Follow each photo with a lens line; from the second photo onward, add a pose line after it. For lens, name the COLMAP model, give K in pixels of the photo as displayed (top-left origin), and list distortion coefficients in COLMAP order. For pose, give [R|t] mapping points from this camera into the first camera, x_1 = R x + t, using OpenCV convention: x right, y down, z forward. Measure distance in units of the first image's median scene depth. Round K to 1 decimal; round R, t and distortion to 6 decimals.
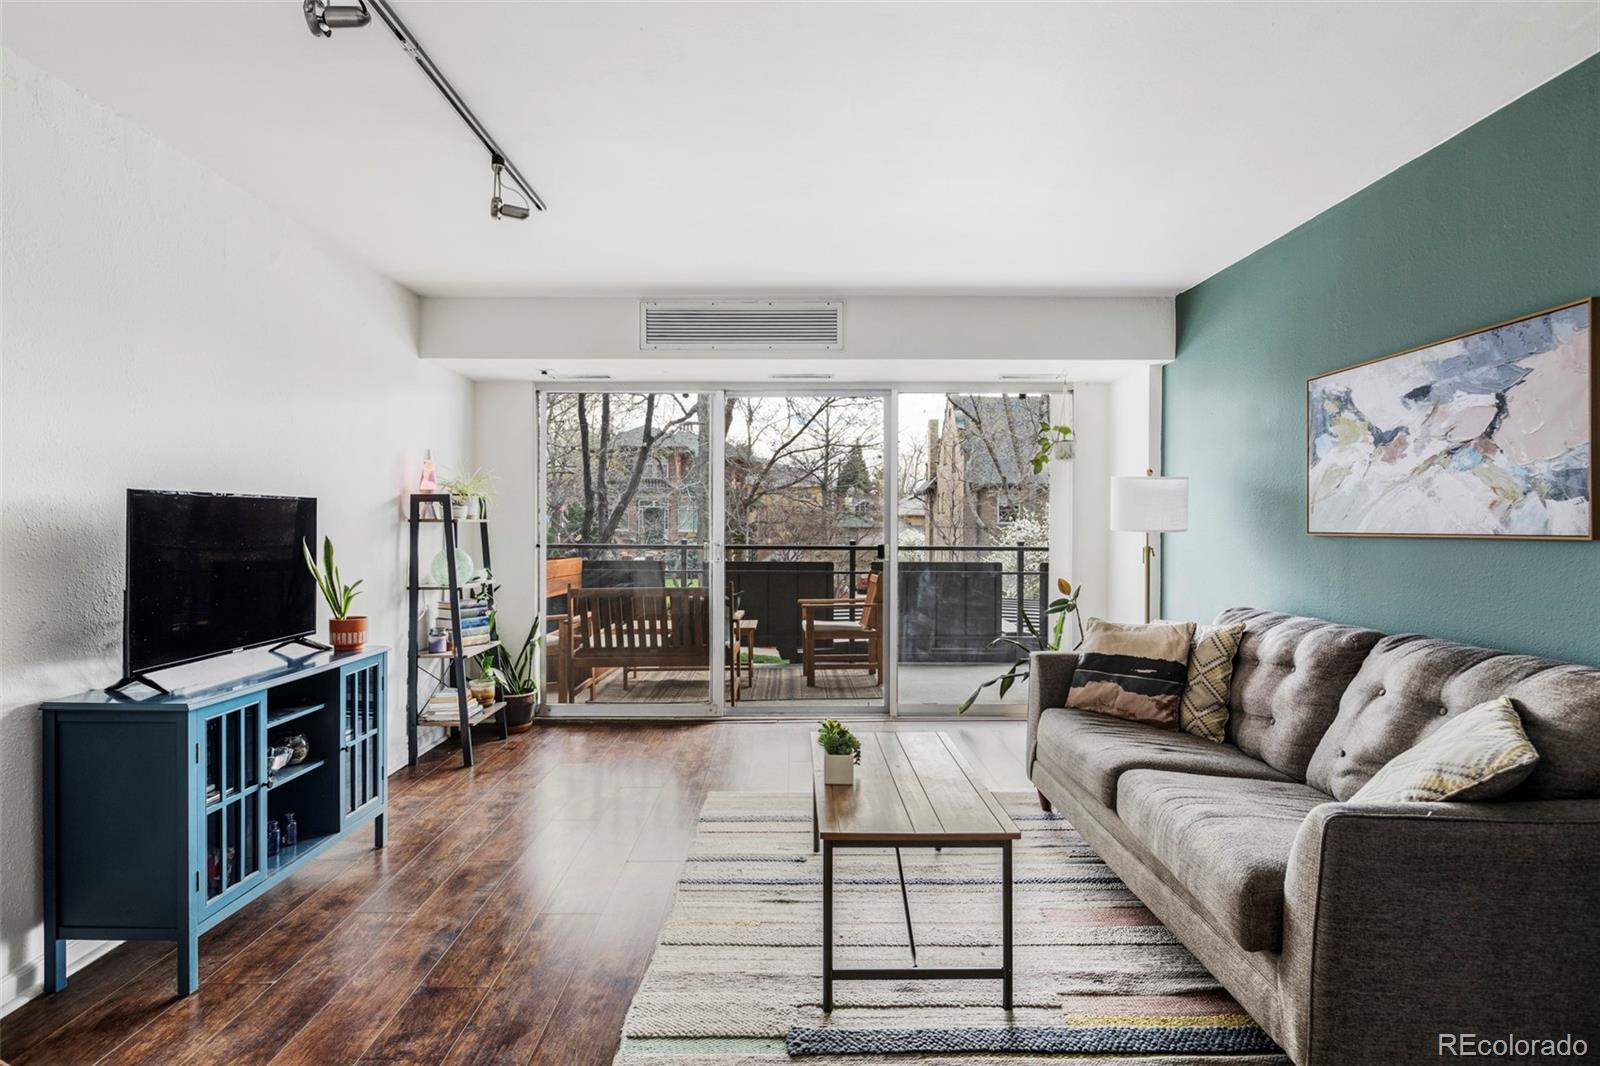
lens RADIAL K [[866.1, 0, 777.2], [0, 866.1, 511.9], [0, 0, 1]] dist [0.003125, -0.004145]
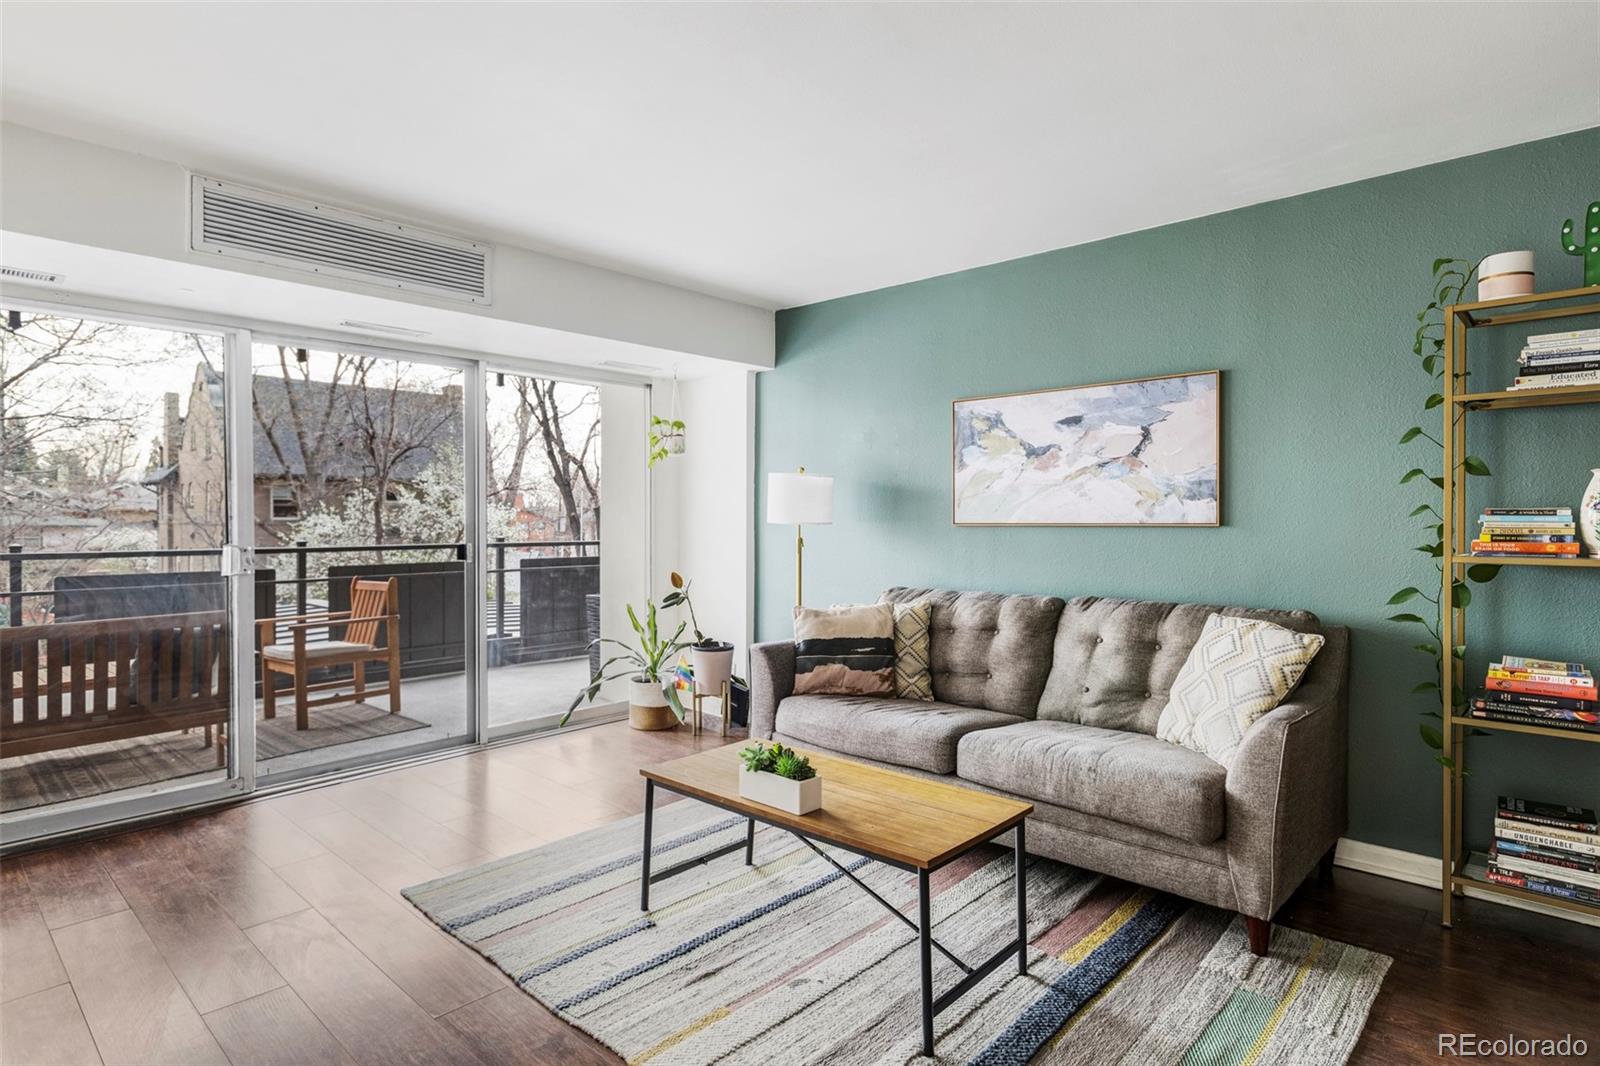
lens RADIAL K [[866.1, 0, 786.7], [0, 866.1, 510.7], [0, 0, 1]] dist [0.003125, -0.004145]
pose [[0.676152, 0.004914, 0.736746, -0.510426], [-0.007322, 0.999973, 0.000050, 0.007520], [-0.736726, -0.005428, 0.676170, 0.360579]]
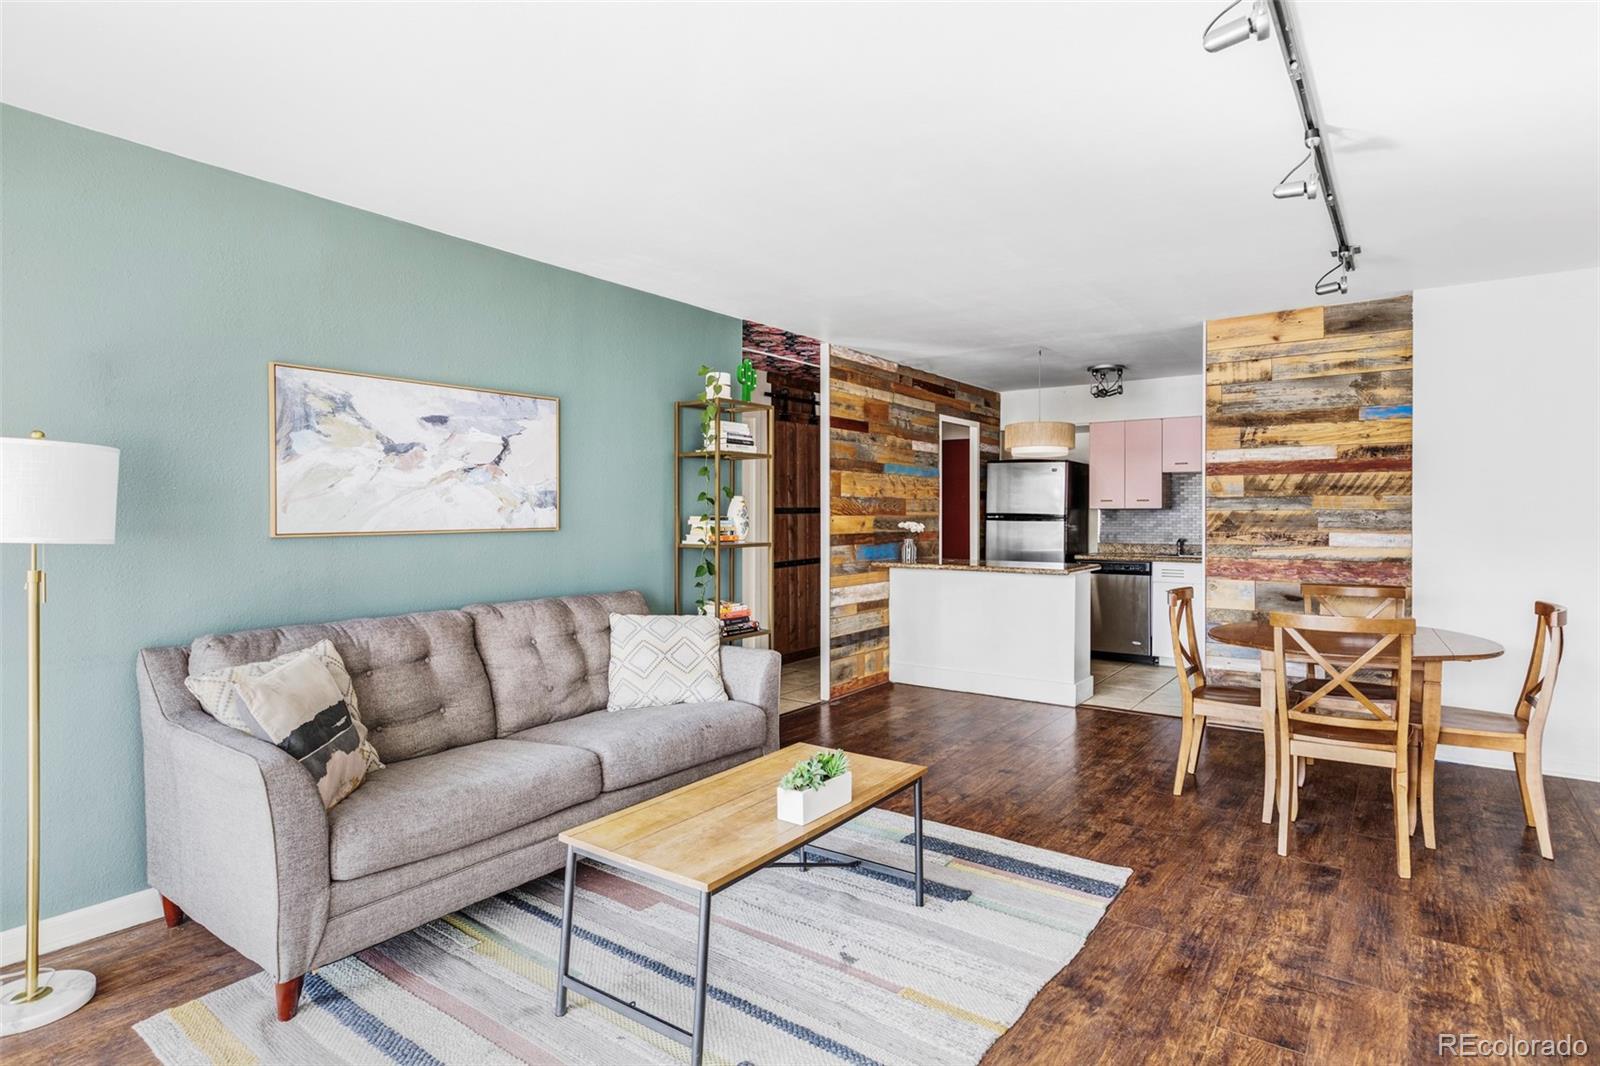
lens RADIAL K [[854.3, 0, 800.2], [0, 854.3, 519.3], [0, 0, 1]] dist [0.003337, -0.001457]
pose [[-0.822905, -0.009030, 0.568107, -0.366416], [-0.010131, 0.999948, 0.001219, 0.001726], [-0.568089, -0.004753, -0.822953, 1.540396]]
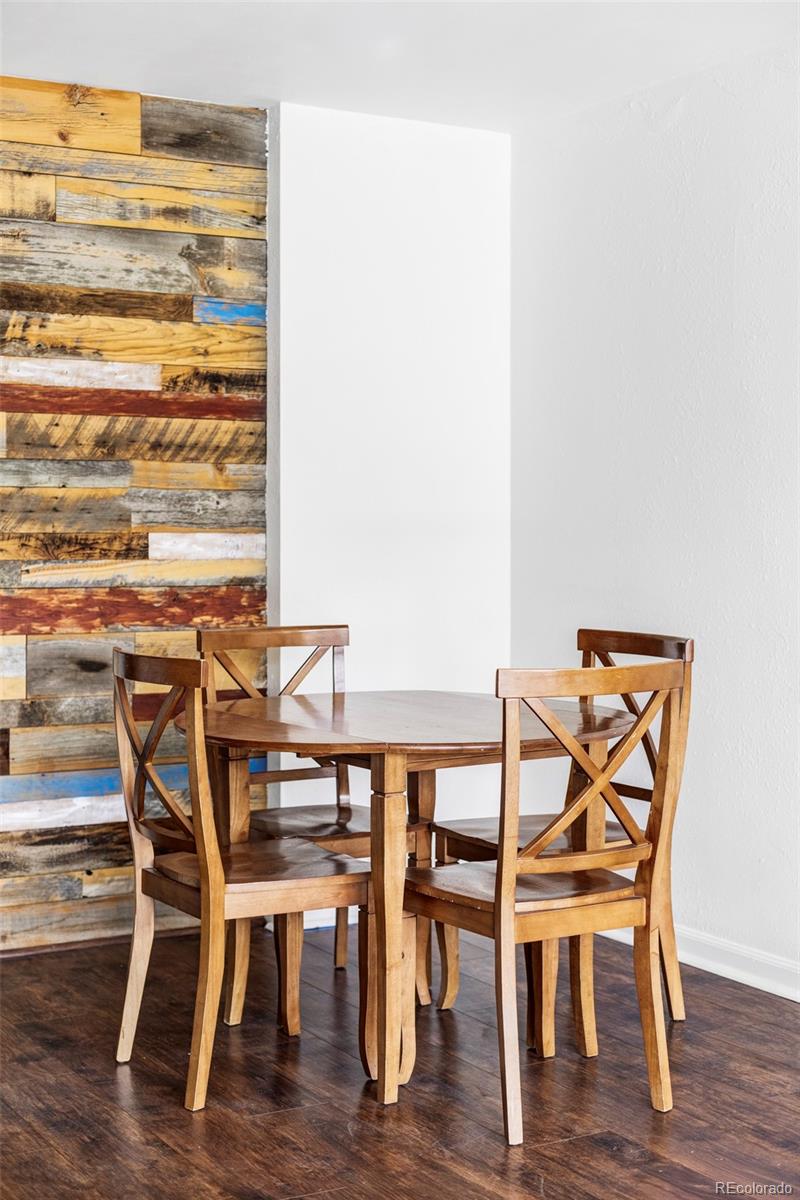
lens RADIAL K [[1769.0, 0, 396.1], [0, 1769.0, 504.9], [0, 0, 1]] dist [-0.016434, 0.000000]
pose [[-0.857534, -0.014790, -0.514215, 0.379201], [0.001296, 0.999521, -0.030909, 0.043487], [0.514426, -0.027171, -0.857104, 1.253598]]
